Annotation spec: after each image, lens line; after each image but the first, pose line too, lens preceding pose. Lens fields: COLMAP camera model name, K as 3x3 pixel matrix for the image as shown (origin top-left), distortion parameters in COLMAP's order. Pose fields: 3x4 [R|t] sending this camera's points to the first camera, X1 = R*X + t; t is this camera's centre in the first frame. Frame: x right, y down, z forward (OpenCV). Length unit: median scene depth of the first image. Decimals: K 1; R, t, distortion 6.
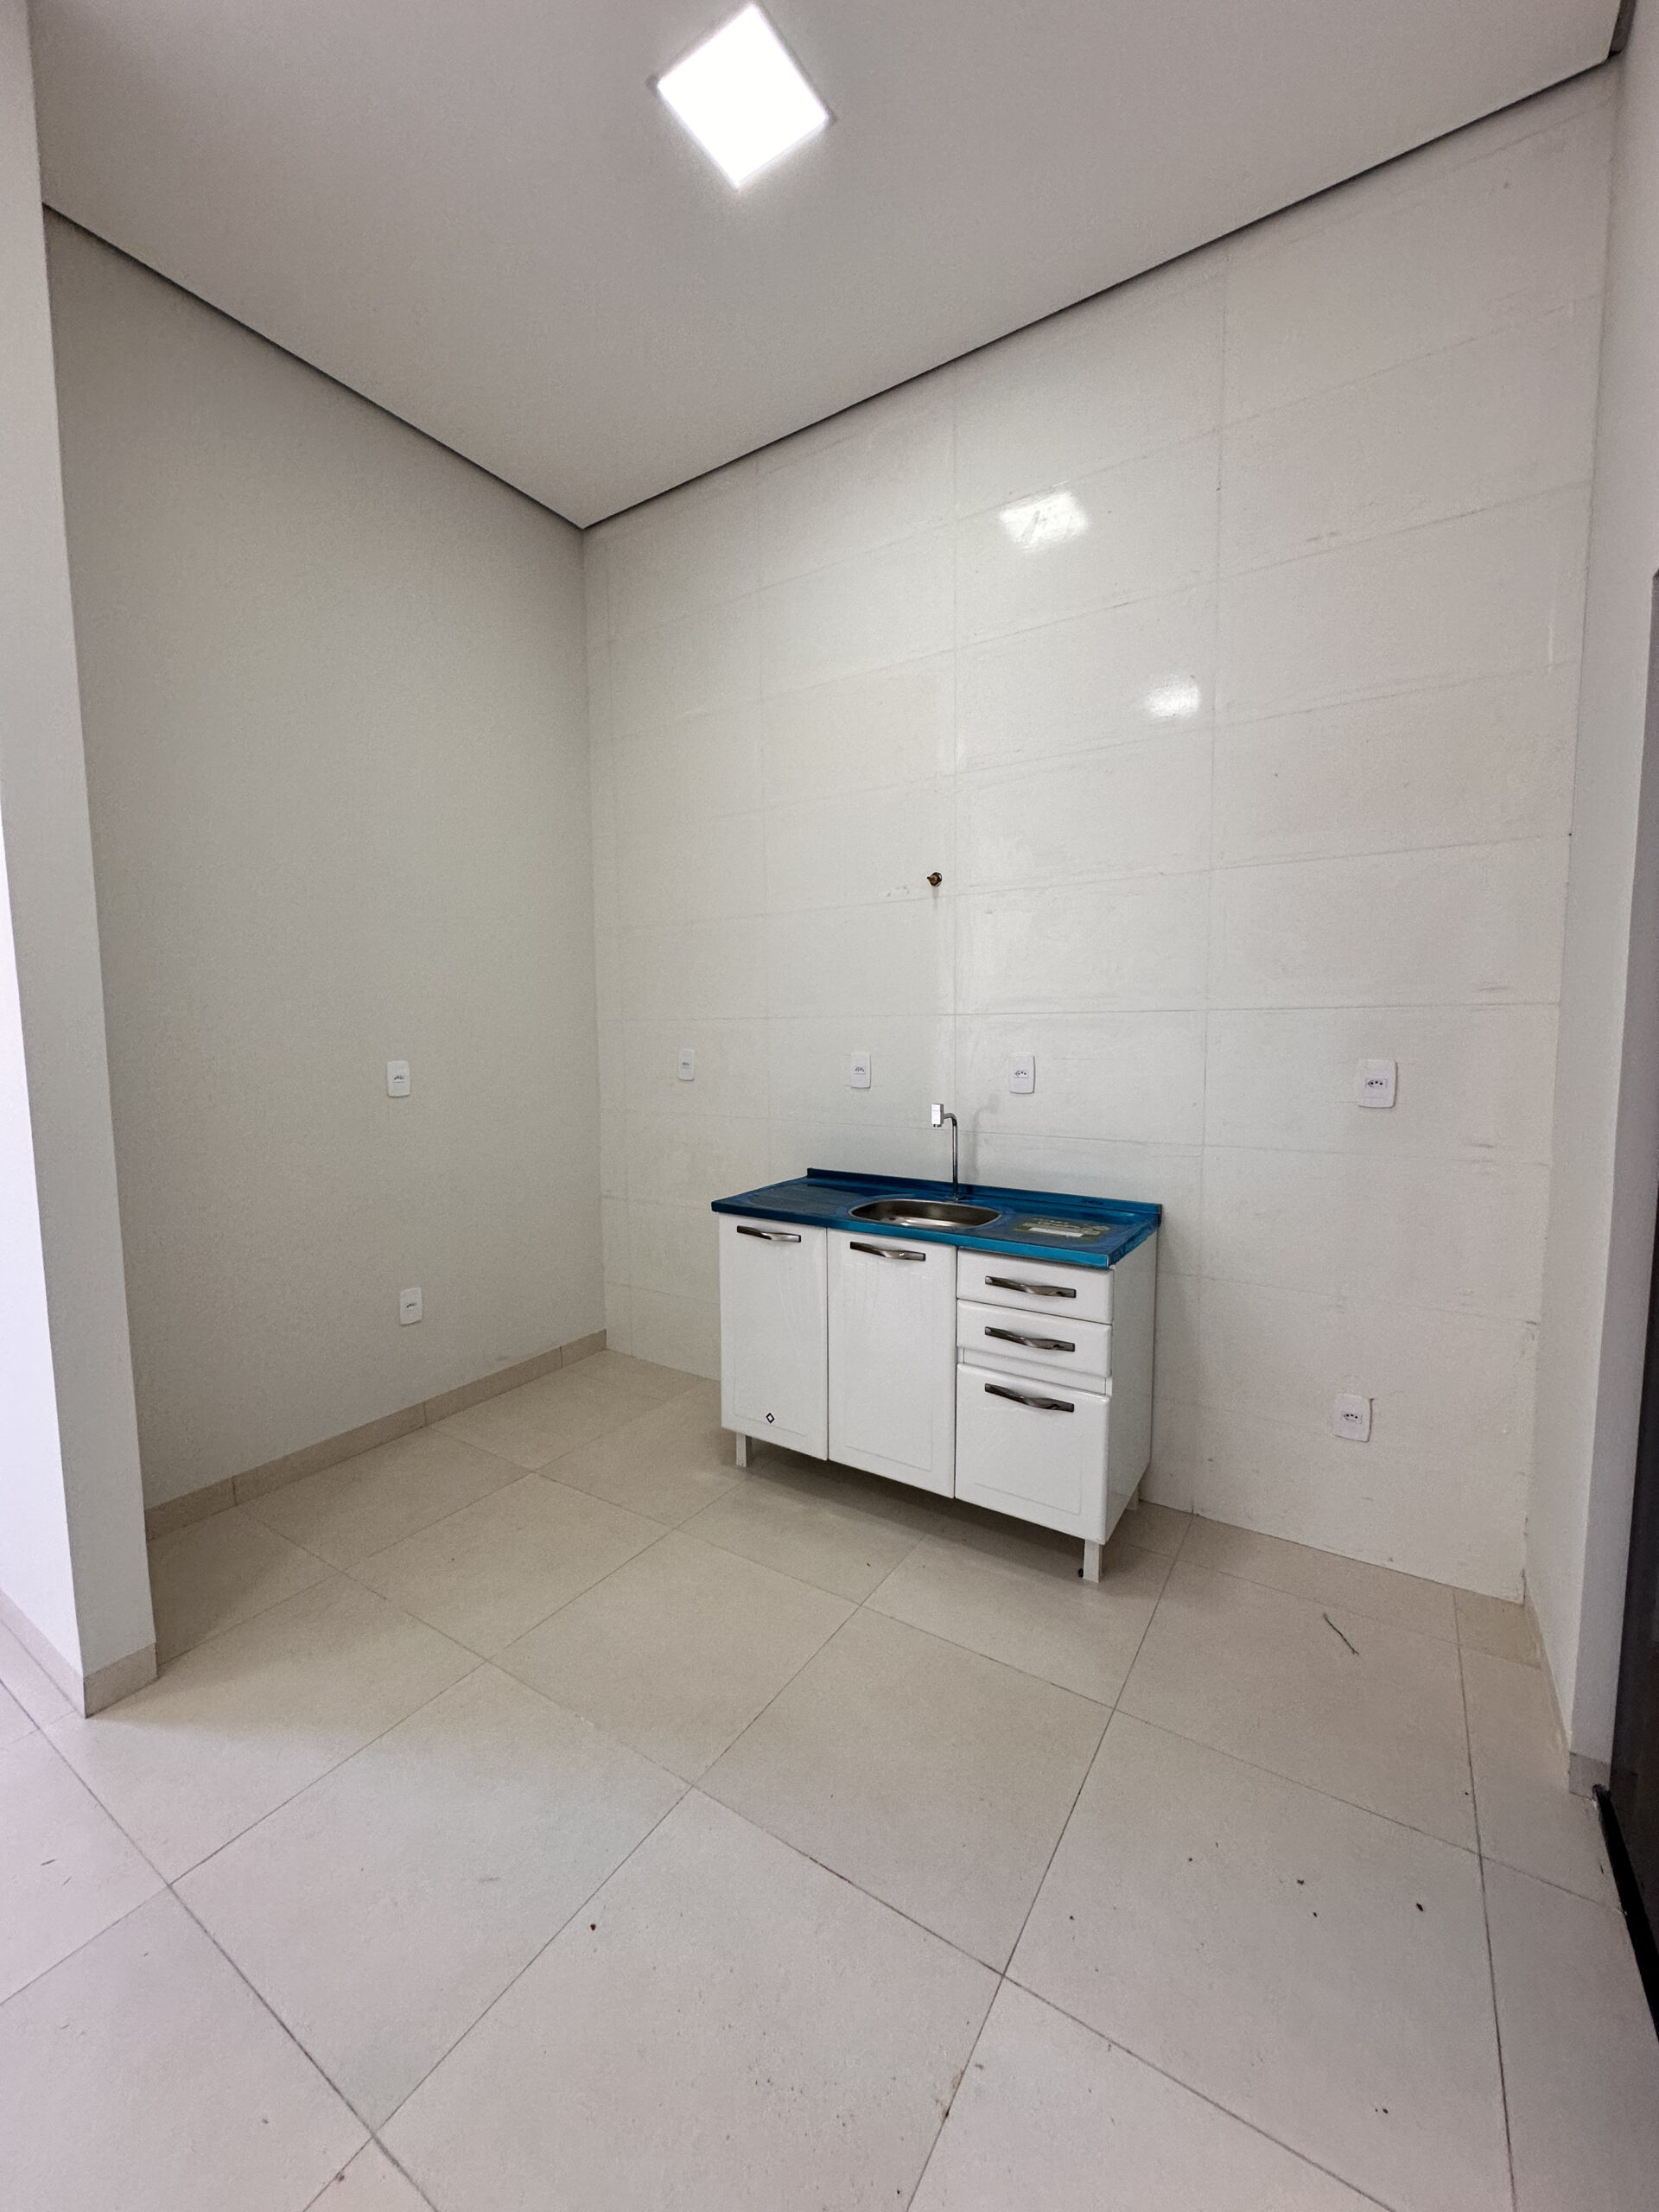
lens RADIAL K [[879.8, 0, 827.6], [0, 879.8, 1102.0], [0, 0, 1]] dist [-0.001668, -0.000218]
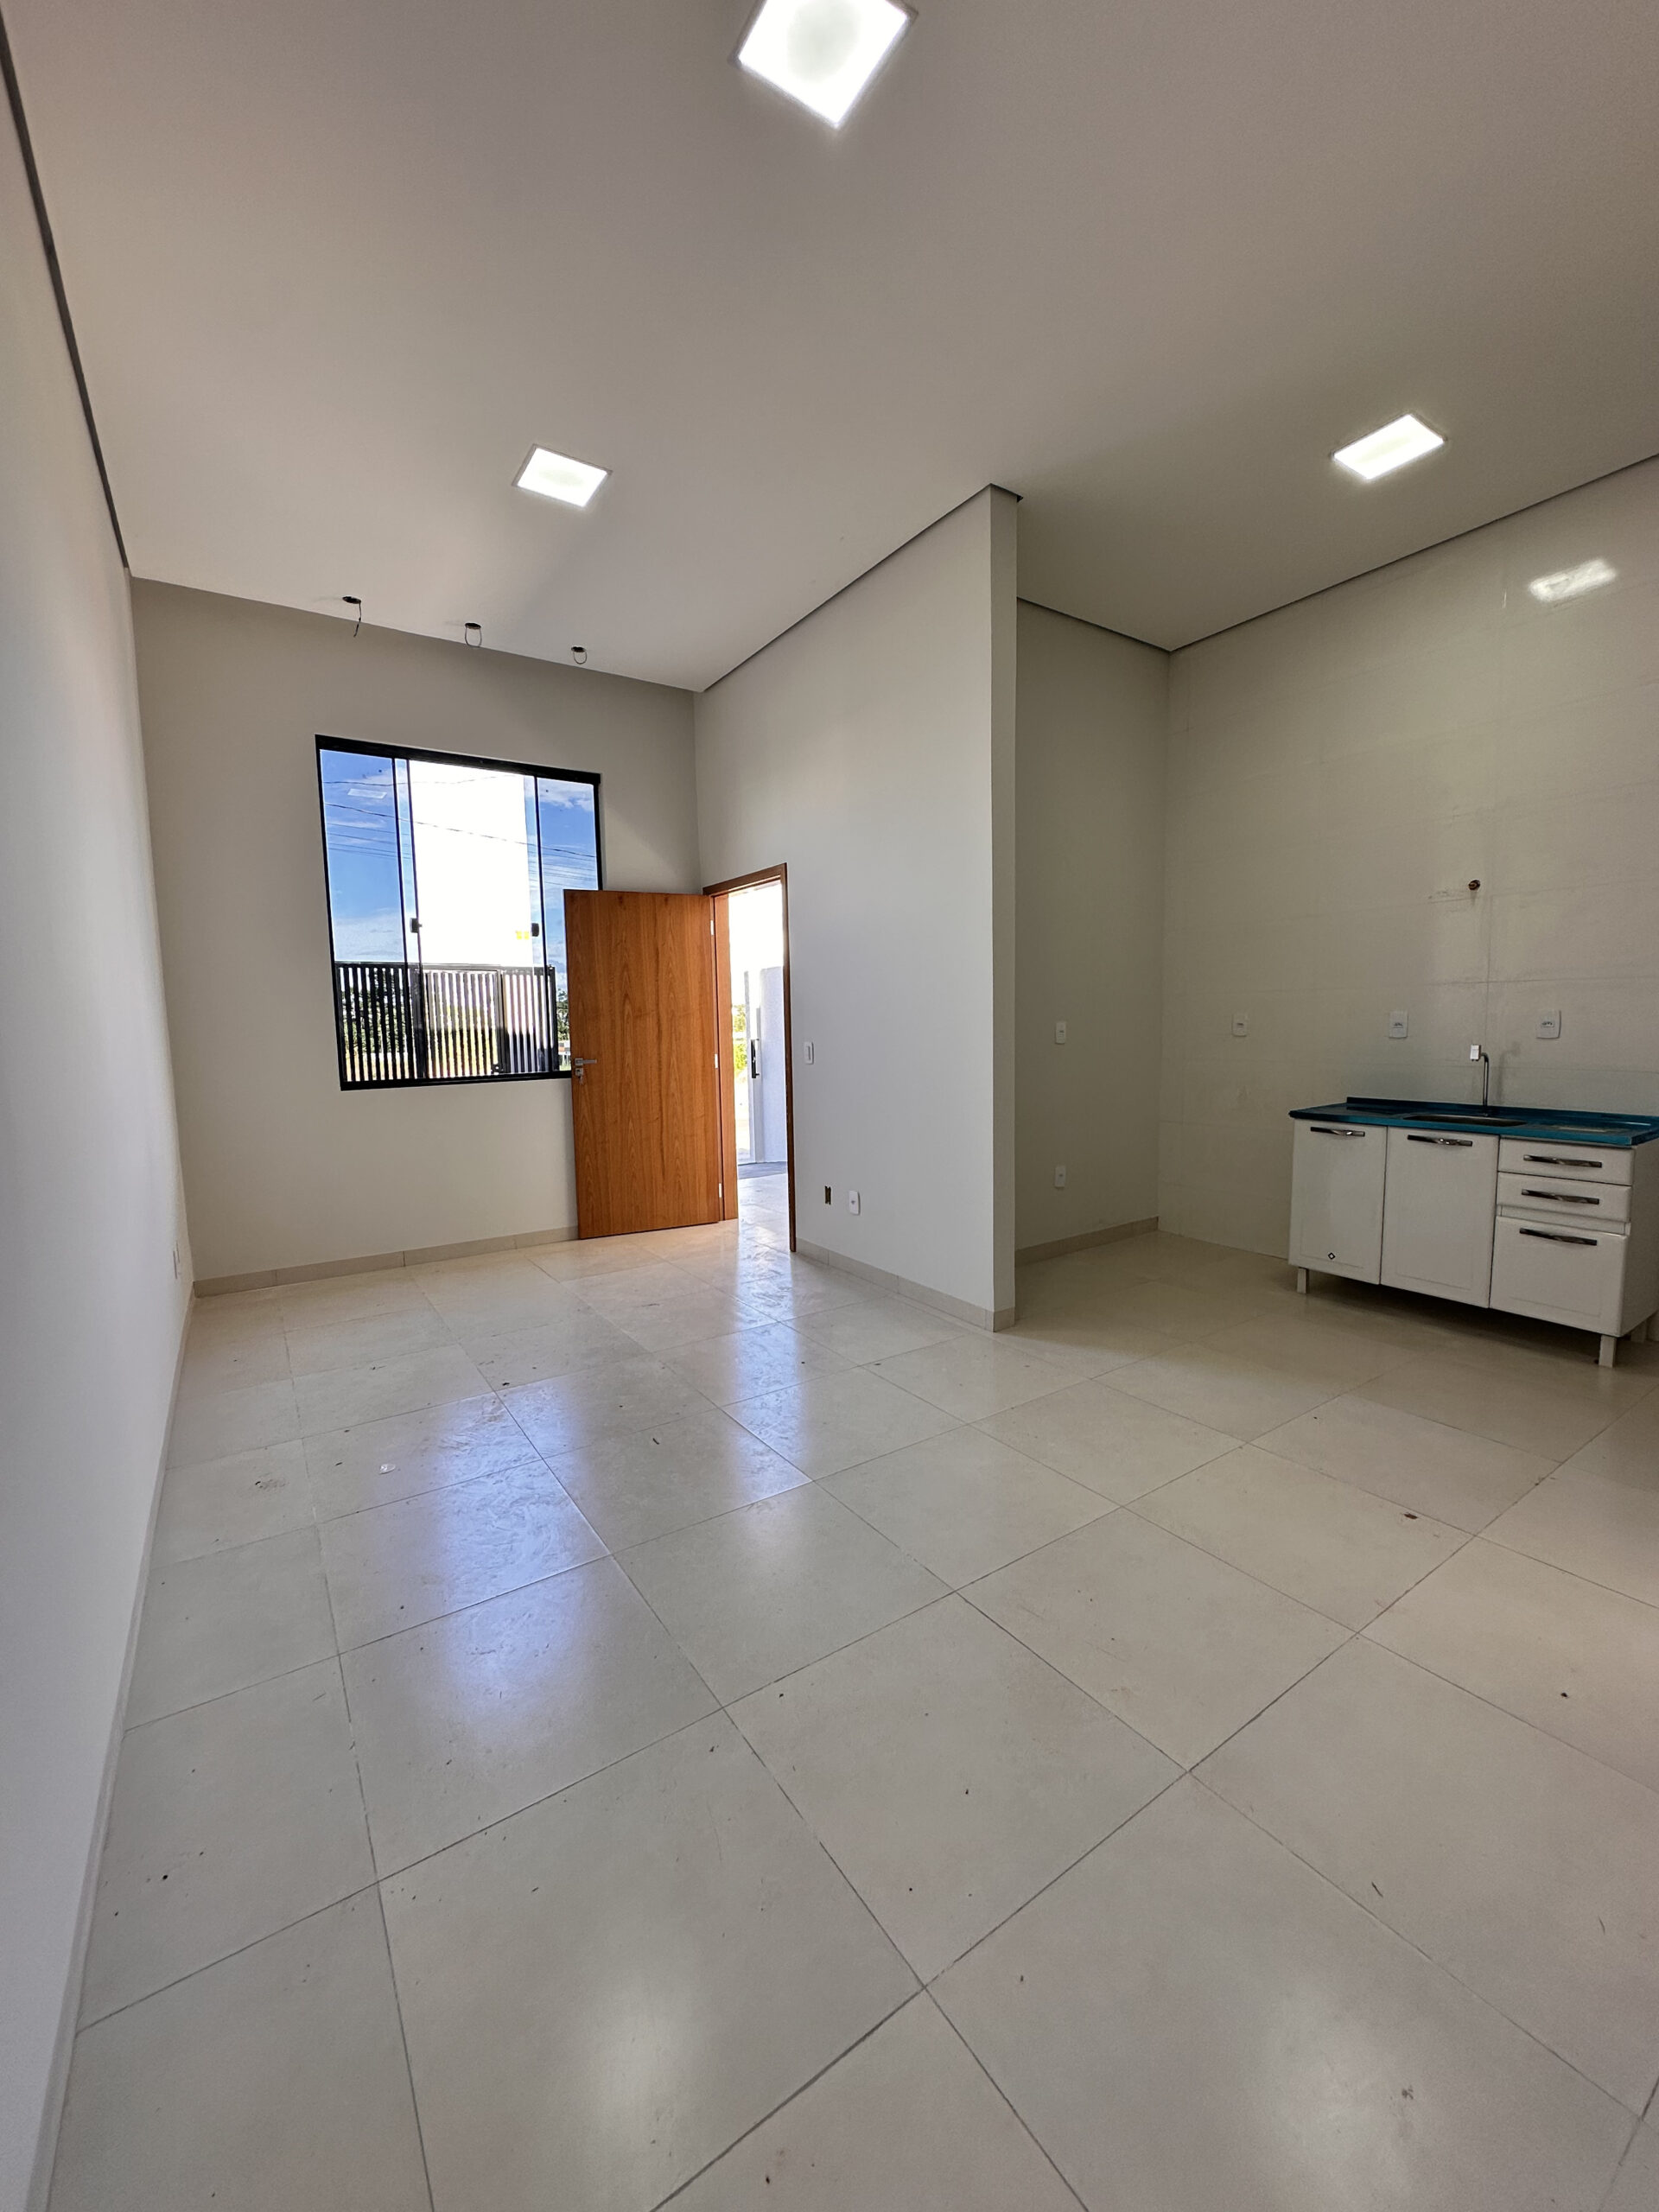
lens RADIAL K [[879.8, 0, 827.6], [0, 879.8, 1102.0], [0, 0, 1]] dist [-0.001668, -0.000218]
pose [[0.921053, 0.025663, -0.388590, -0.288499], [-0.019328, 0.999609, 0.020202, 0.085899], [0.388957, -0.011096, 0.921189, -0.727451]]
